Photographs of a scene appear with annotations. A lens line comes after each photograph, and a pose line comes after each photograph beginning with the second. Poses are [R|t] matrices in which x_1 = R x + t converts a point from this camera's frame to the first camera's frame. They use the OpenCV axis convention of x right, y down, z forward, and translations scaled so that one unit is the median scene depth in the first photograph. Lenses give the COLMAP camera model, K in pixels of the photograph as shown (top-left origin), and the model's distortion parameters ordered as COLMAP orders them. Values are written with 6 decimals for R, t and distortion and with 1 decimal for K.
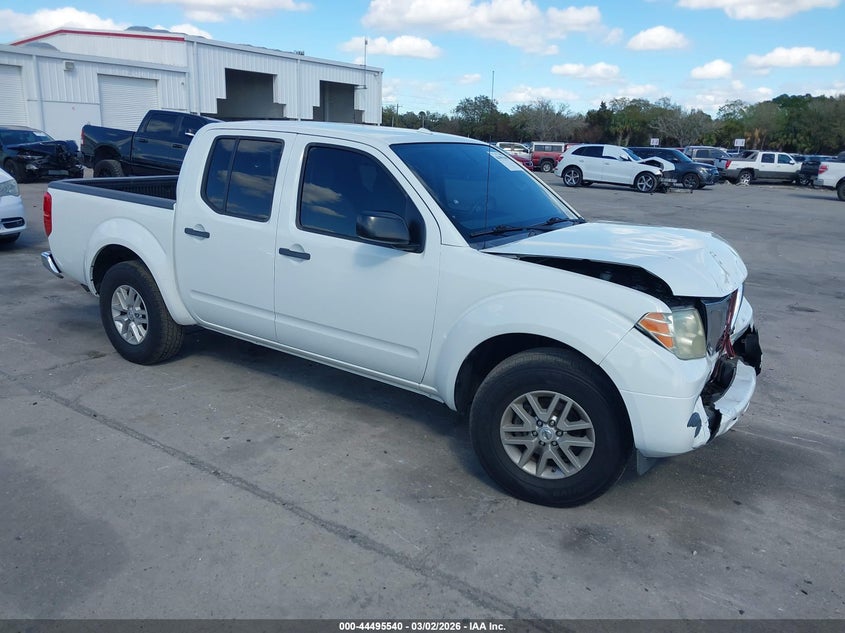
lens RADIAL K [[673.1, 0, 423.9], [0, 673.1, 320.6], [0, 0, 1]] dist [0.001978, -0.025357]
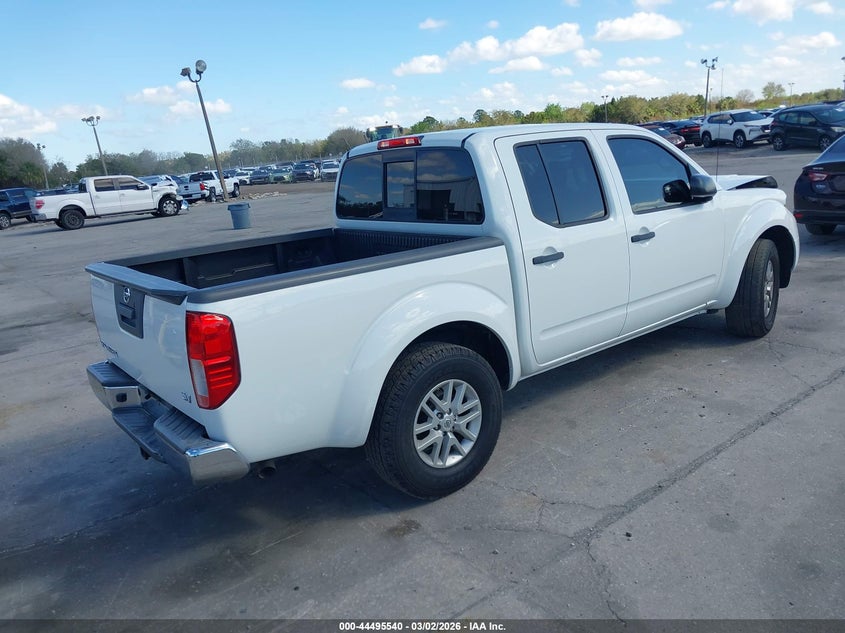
lens RADIAL K [[673.1, 0, 418.1], [0, 673.1, 332.4], [0, 0, 1]] dist [0.001978, -0.025357]
pose [[0.291174, -0.313634, 0.903798, -1.272622], [0.354851, 0.912747, 0.202419, -0.296146], [-0.888425, 0.261775, 0.377062, 0.935814]]
